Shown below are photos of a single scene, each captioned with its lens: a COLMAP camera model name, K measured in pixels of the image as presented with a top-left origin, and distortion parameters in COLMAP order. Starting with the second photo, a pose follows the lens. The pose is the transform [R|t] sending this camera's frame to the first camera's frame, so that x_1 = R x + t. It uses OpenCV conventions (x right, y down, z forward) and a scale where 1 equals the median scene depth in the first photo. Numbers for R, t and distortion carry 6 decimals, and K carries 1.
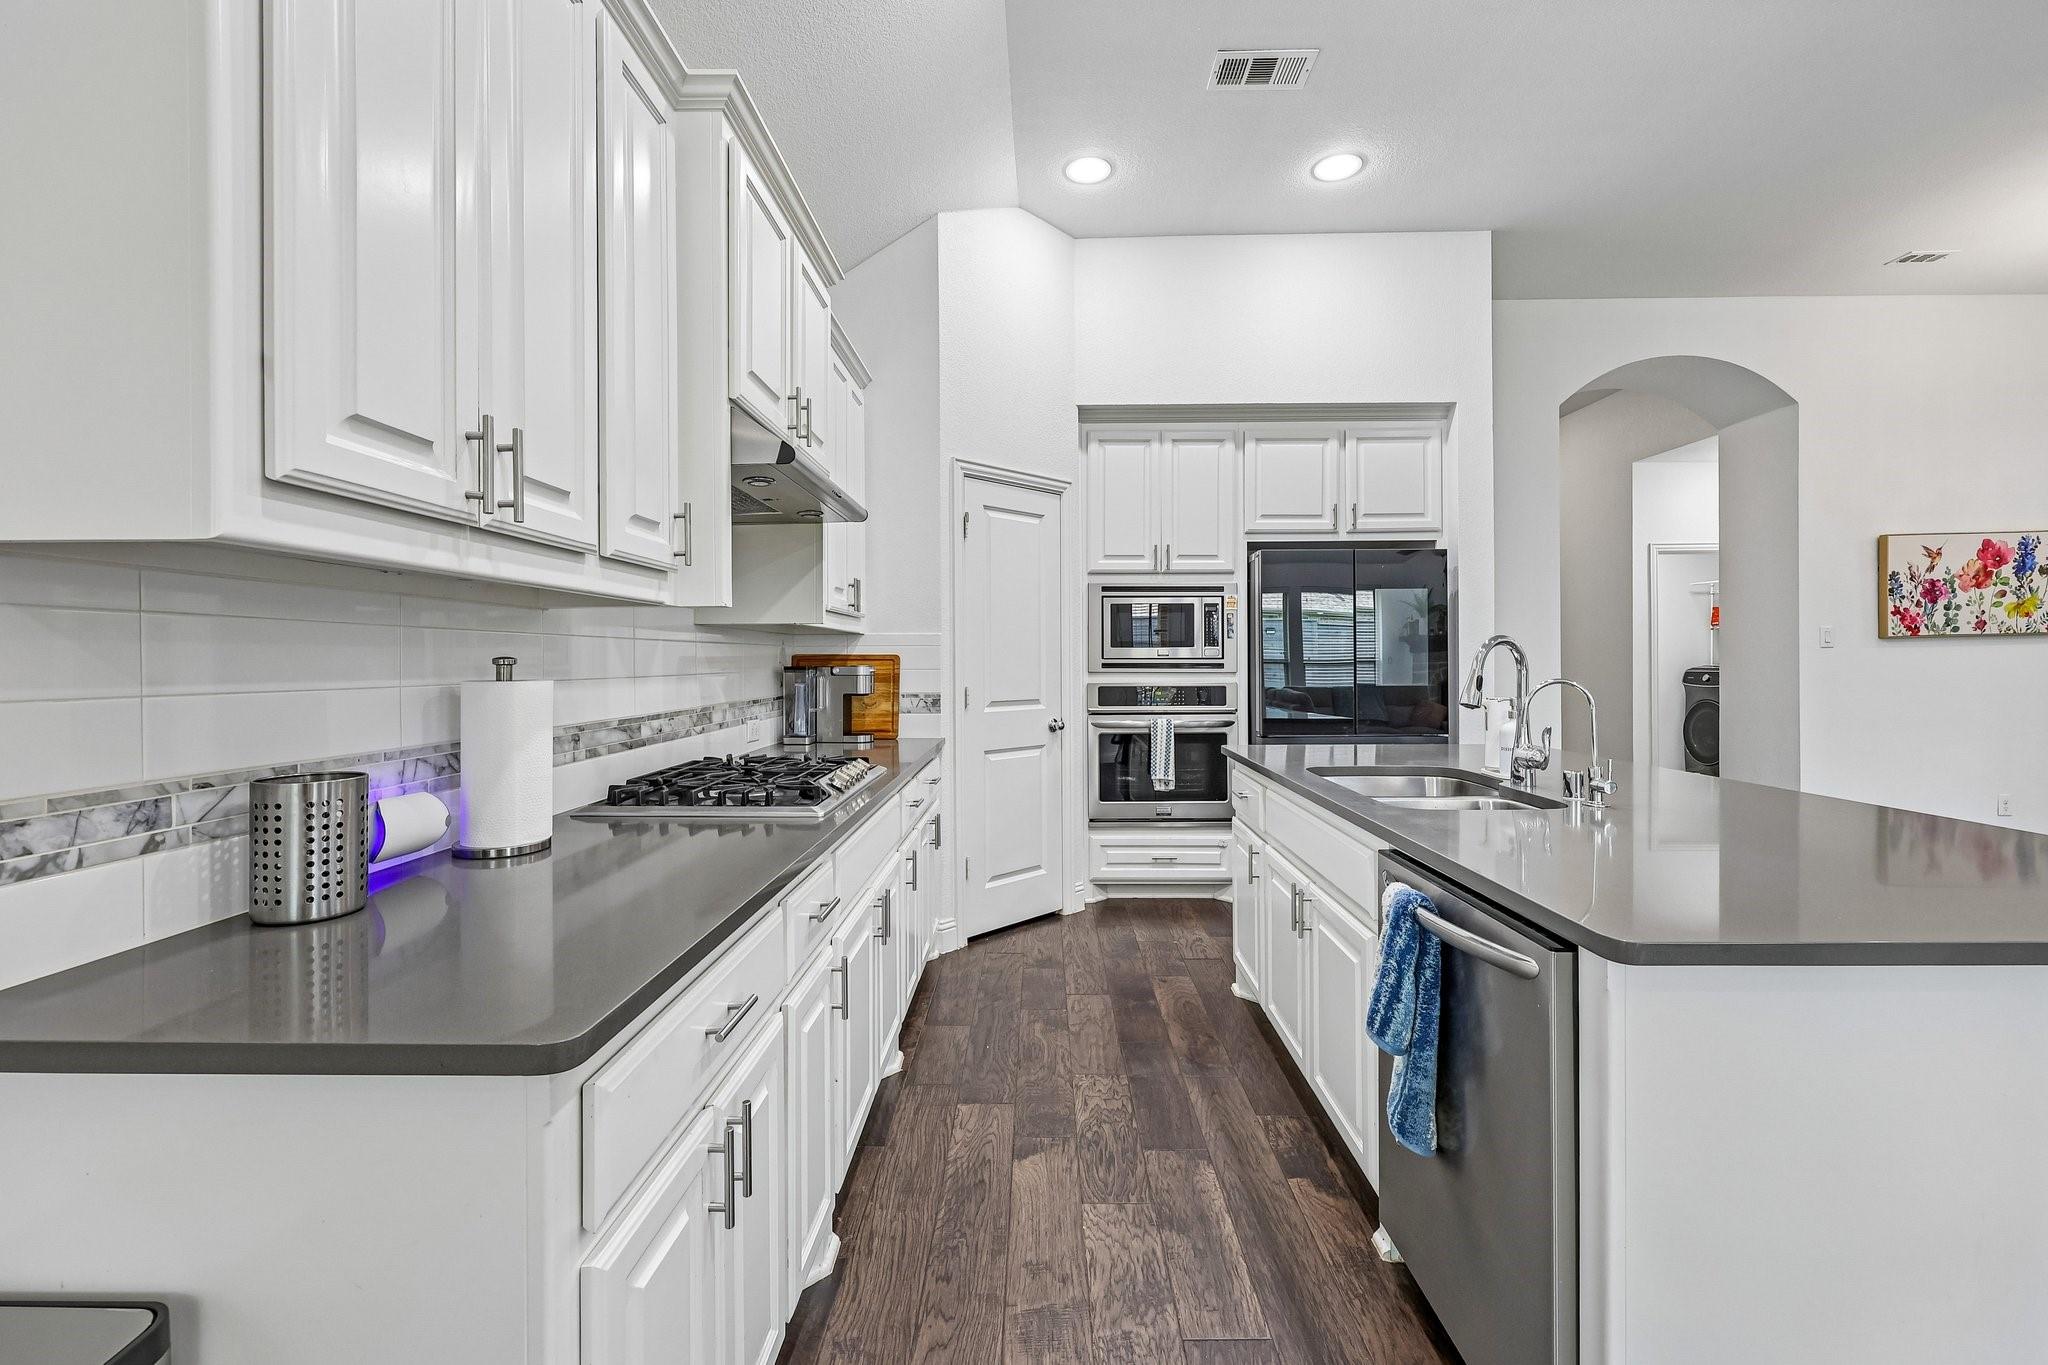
lens RADIAL K [[840.7, 0, 1026.7], [0, 840.7, 667.5], [0, 0, 1]] dist [-0.002083, 0.000573]
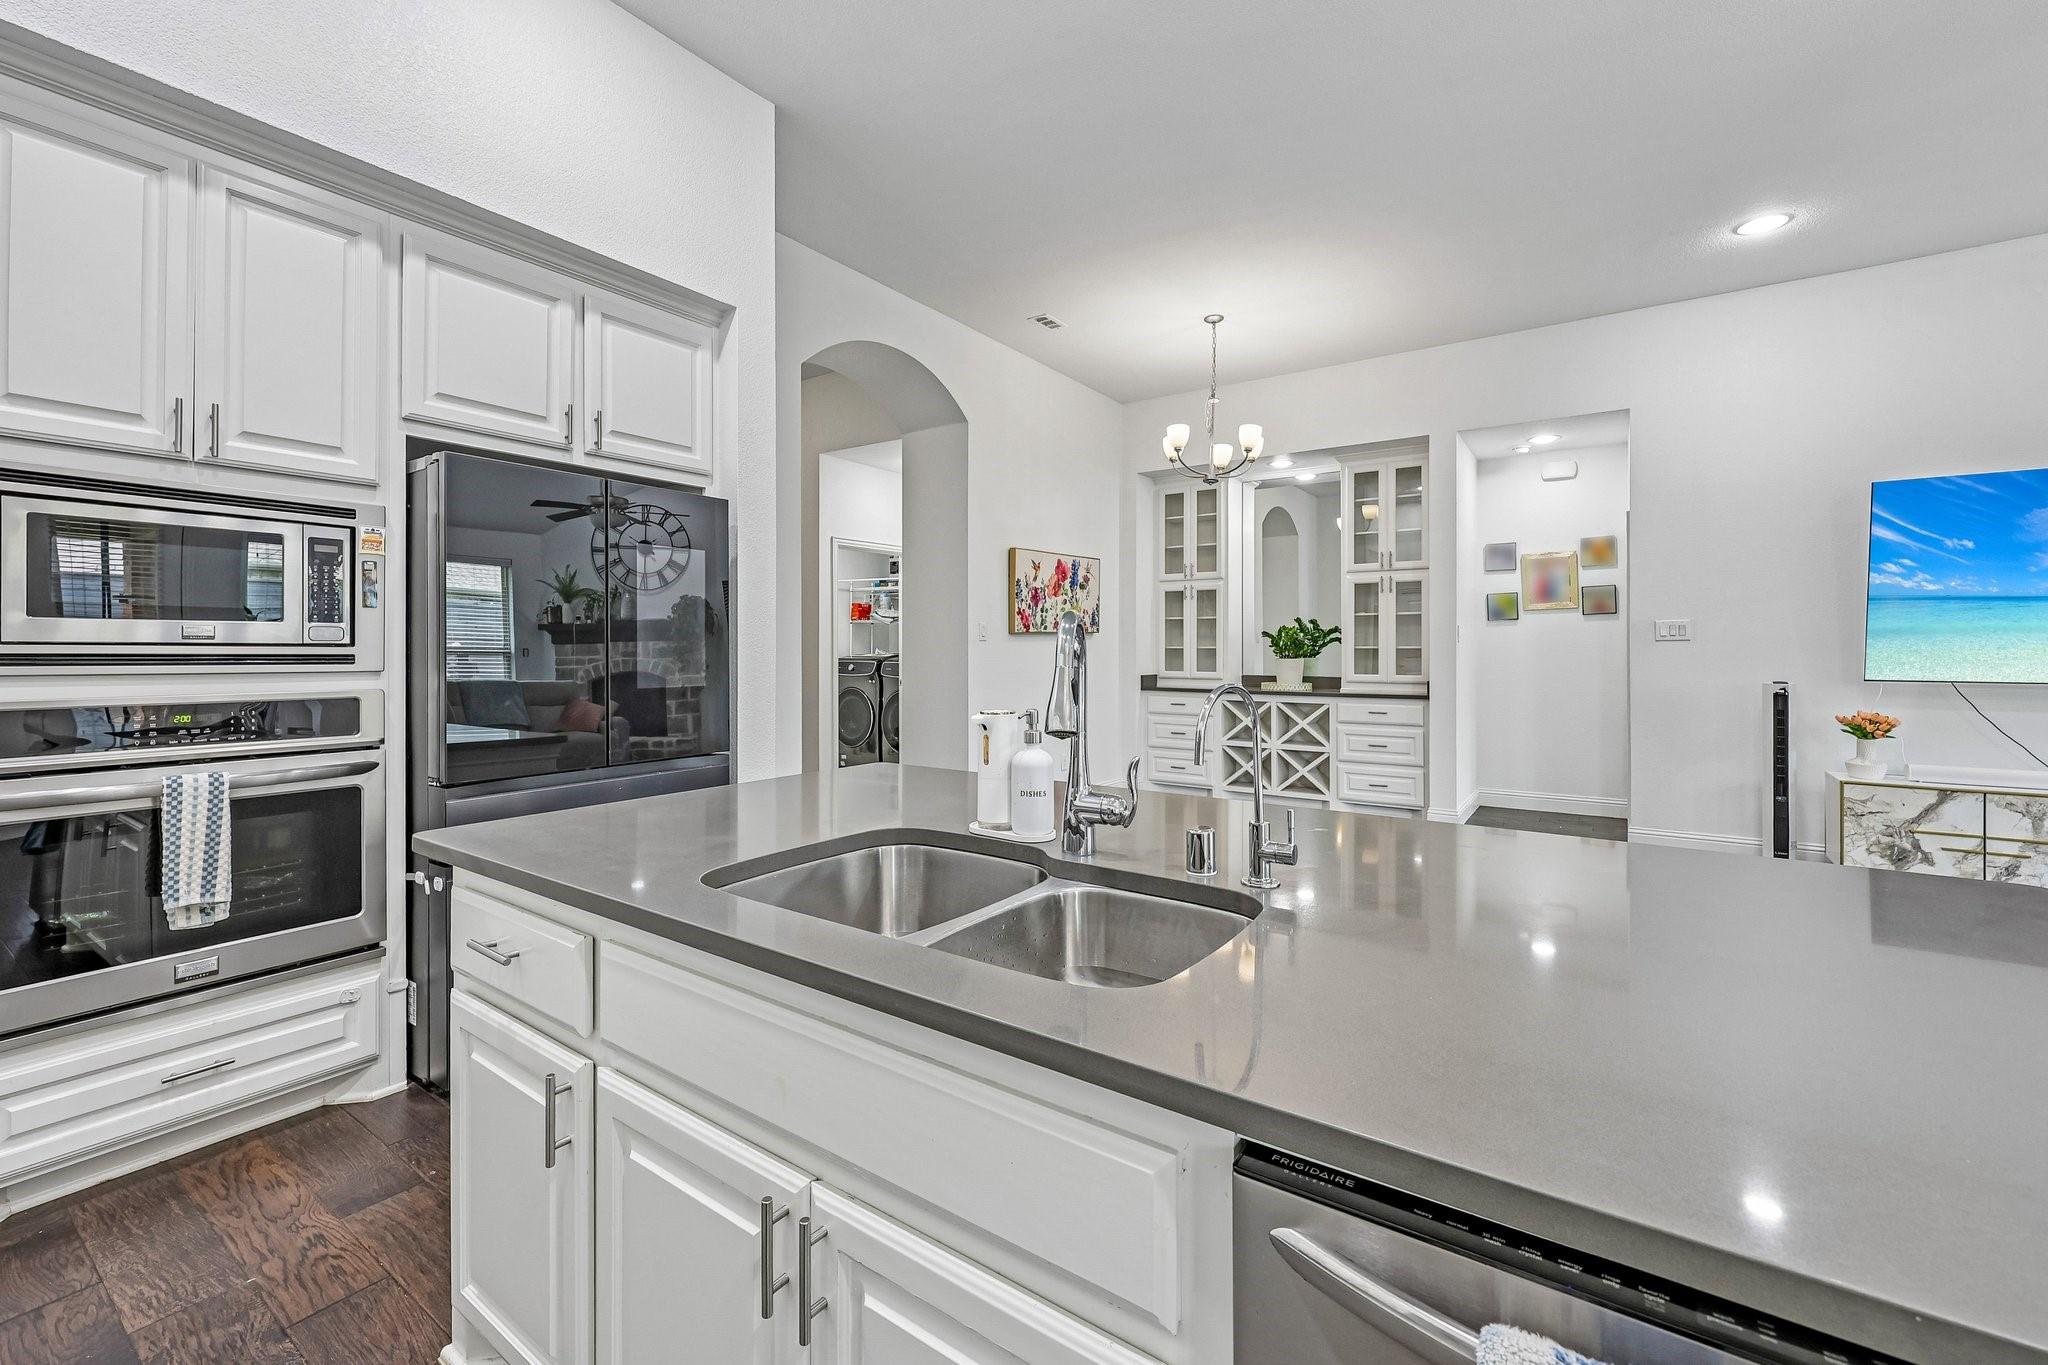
lens RADIAL K [[840.7, 0, 1014.8], [0, 840.7, 646.9], [0, 0, 1]] dist [-0.002083, 0.000573]
pose [[0.551526, 0.007887, 0.834120, 0.023090], [0.002814, 0.999932, -0.011315, -0.002585], [-0.834153, 0.008587, 0.551467, 0.366318]]
